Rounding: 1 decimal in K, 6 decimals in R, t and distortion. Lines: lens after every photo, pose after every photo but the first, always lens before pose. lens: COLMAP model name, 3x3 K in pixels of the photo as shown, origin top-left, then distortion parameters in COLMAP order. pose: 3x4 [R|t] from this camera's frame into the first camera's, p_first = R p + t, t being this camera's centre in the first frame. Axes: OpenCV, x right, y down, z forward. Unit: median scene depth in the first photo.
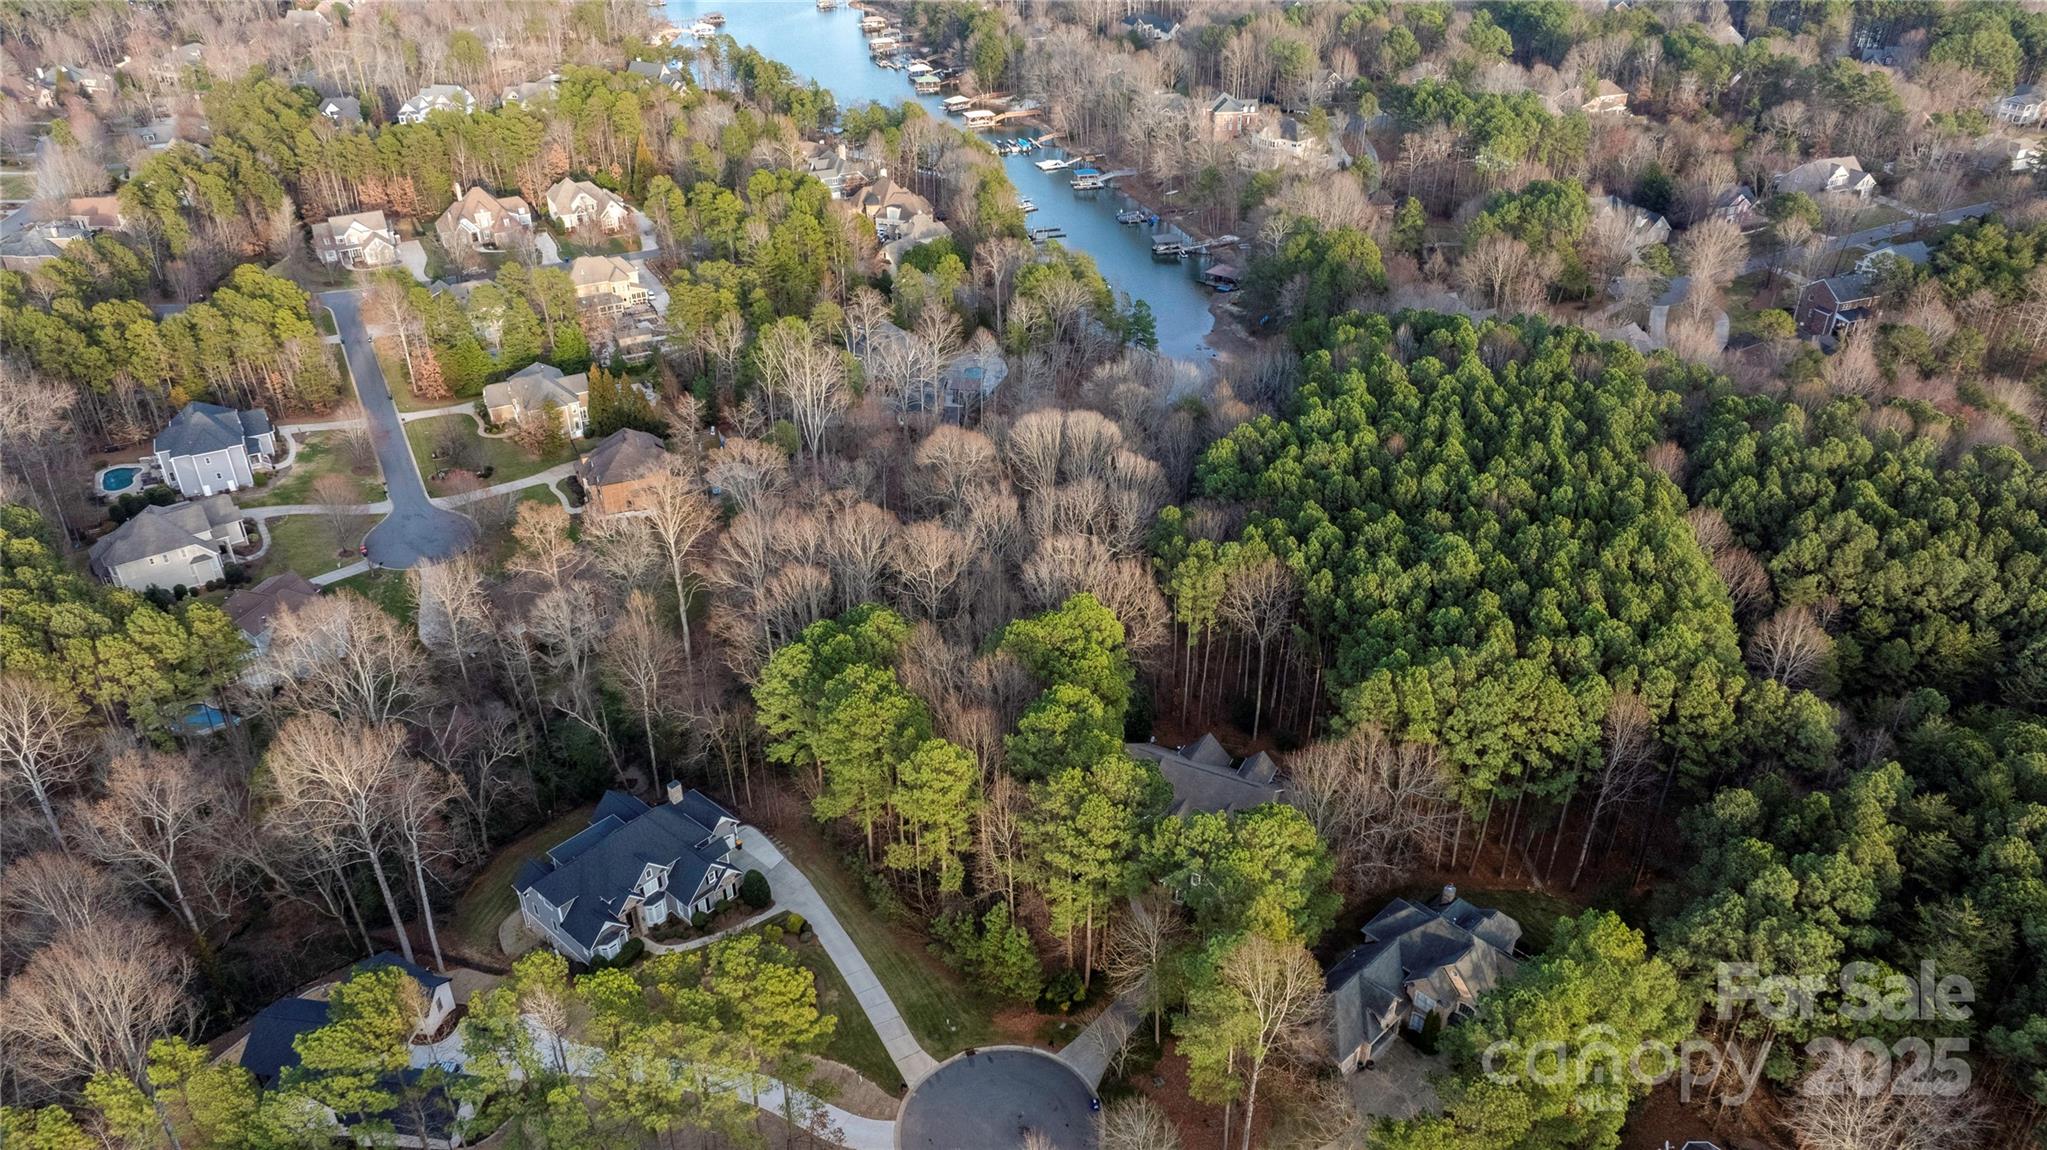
lens RADIAL K [[1478.1, 0, 1023.5], [0, 1478.1, 575.0], [0, 0, 1]] dist [-0.035586, 0.059469]
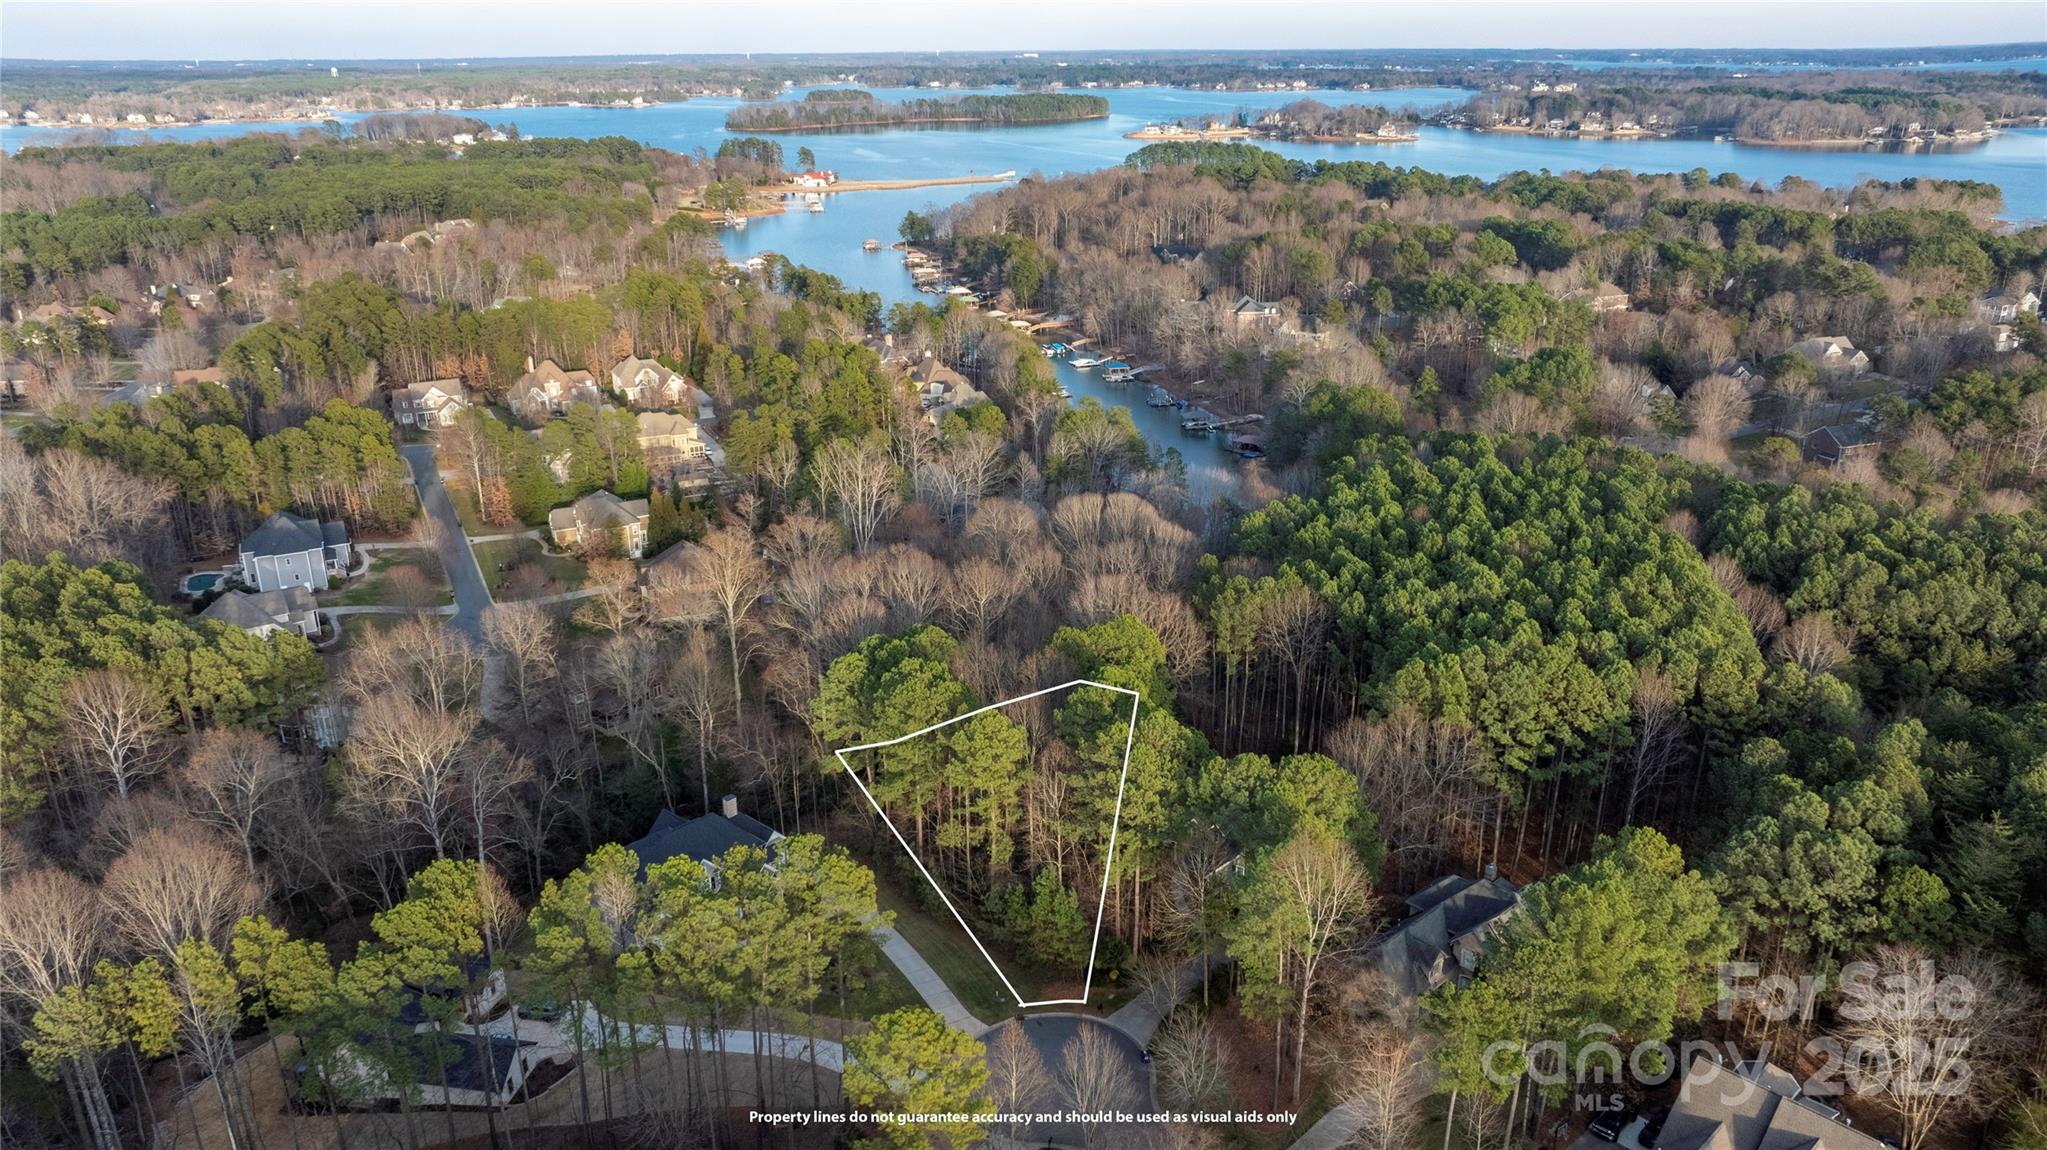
lens RADIAL K [[1478.1, 0, 1023.5], [0, 1478.1, 575.0], [0, 0, 1]] dist [-0.035586, 0.059469]
pose [[0.999833, 0.004653, -0.017653, -0.012480], [-0.007821, 0.982911, -0.183914, 0.155905], [0.016495, 0.184021, 0.982784, -0.032282]]
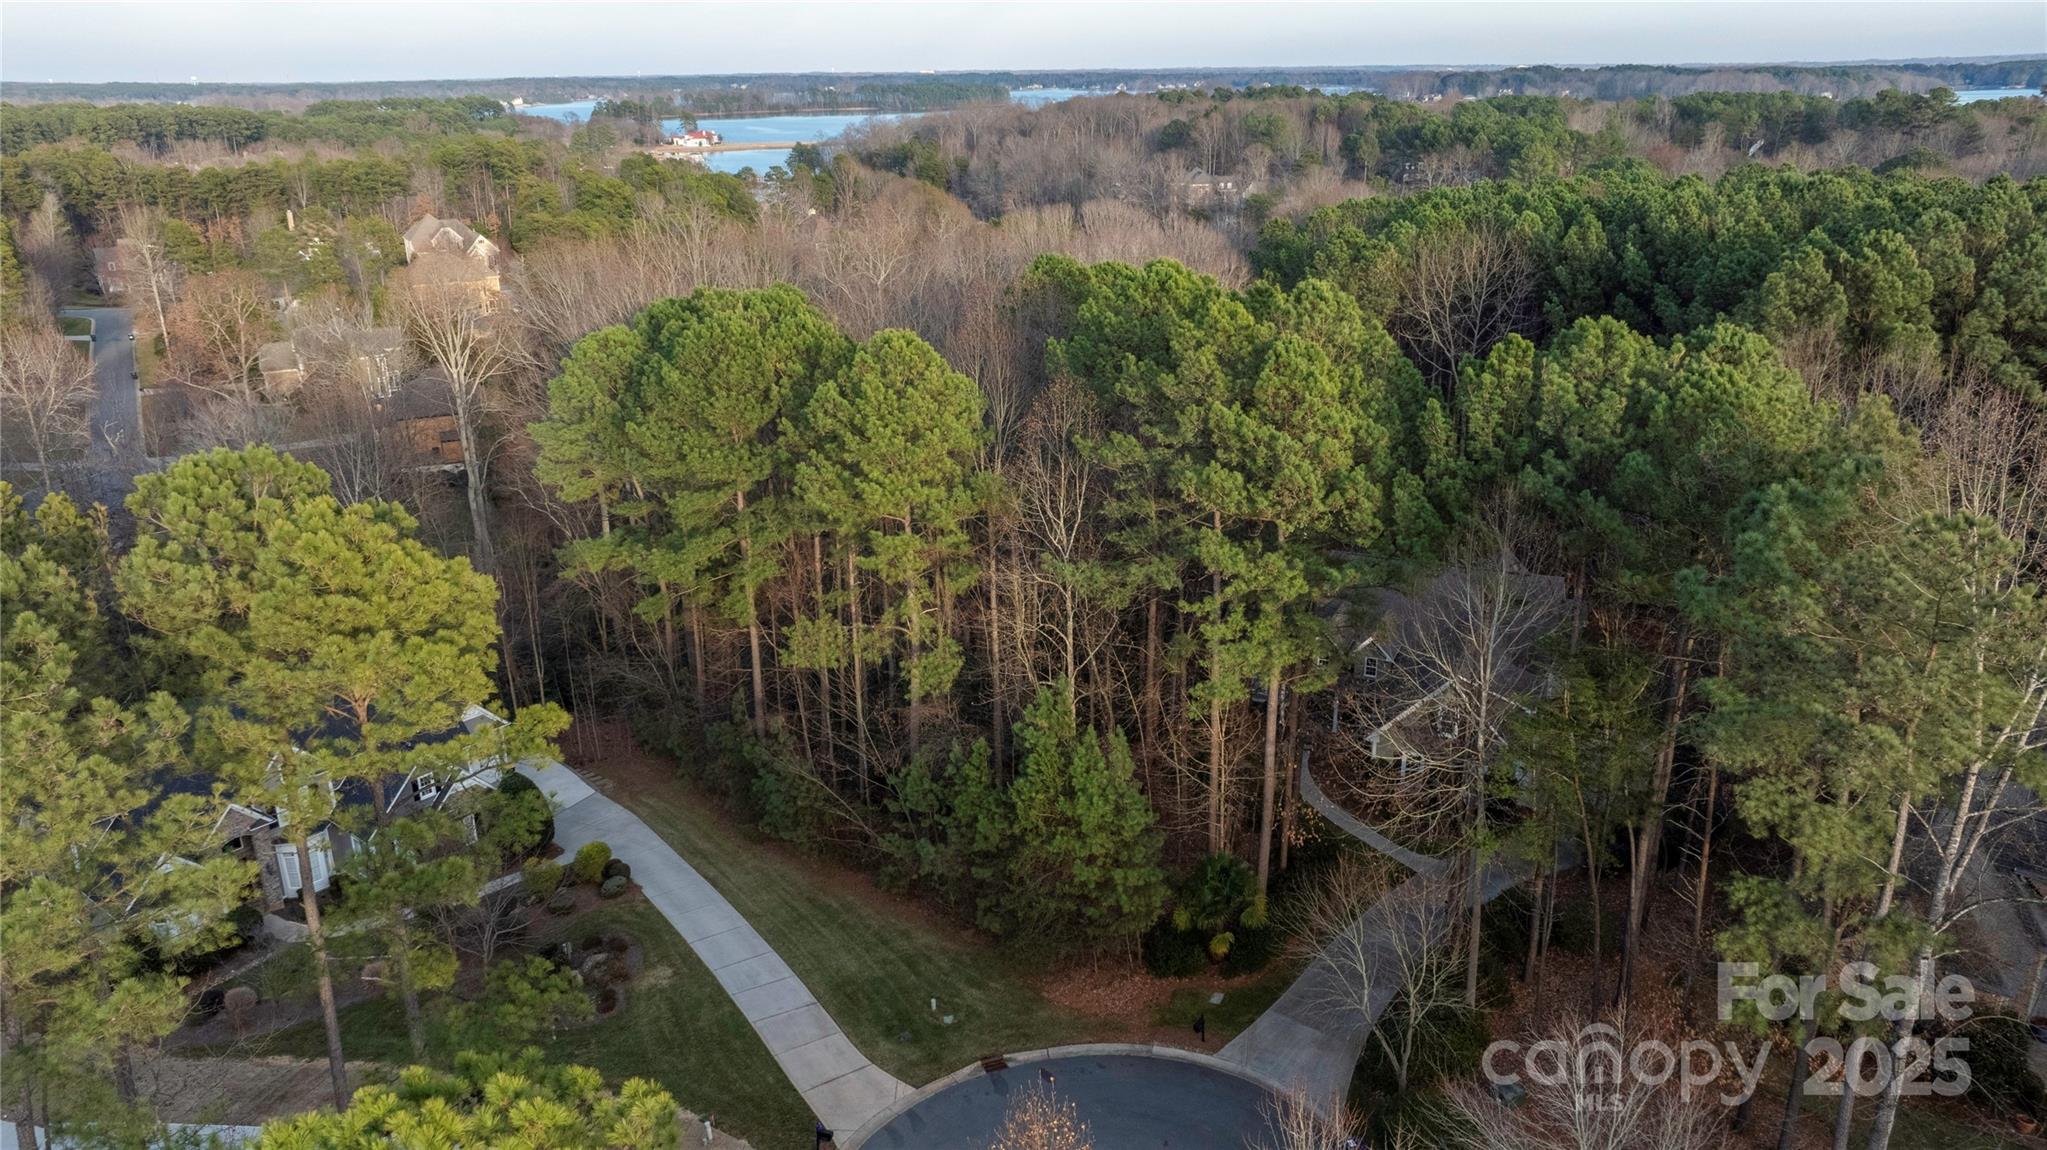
lens RADIAL K [[1469.4, 0, 1024.5], [0, 1469.4, 548.1], [0, 0, 1]] dist [-0.038246, 0.056771]
pose [[0.998713, -0.020092, 0.046576, -0.032000], [0.029882, 0.975012, -0.220135, 0.203188], [-0.040989, 0.221244, 0.974357, 0.432957]]
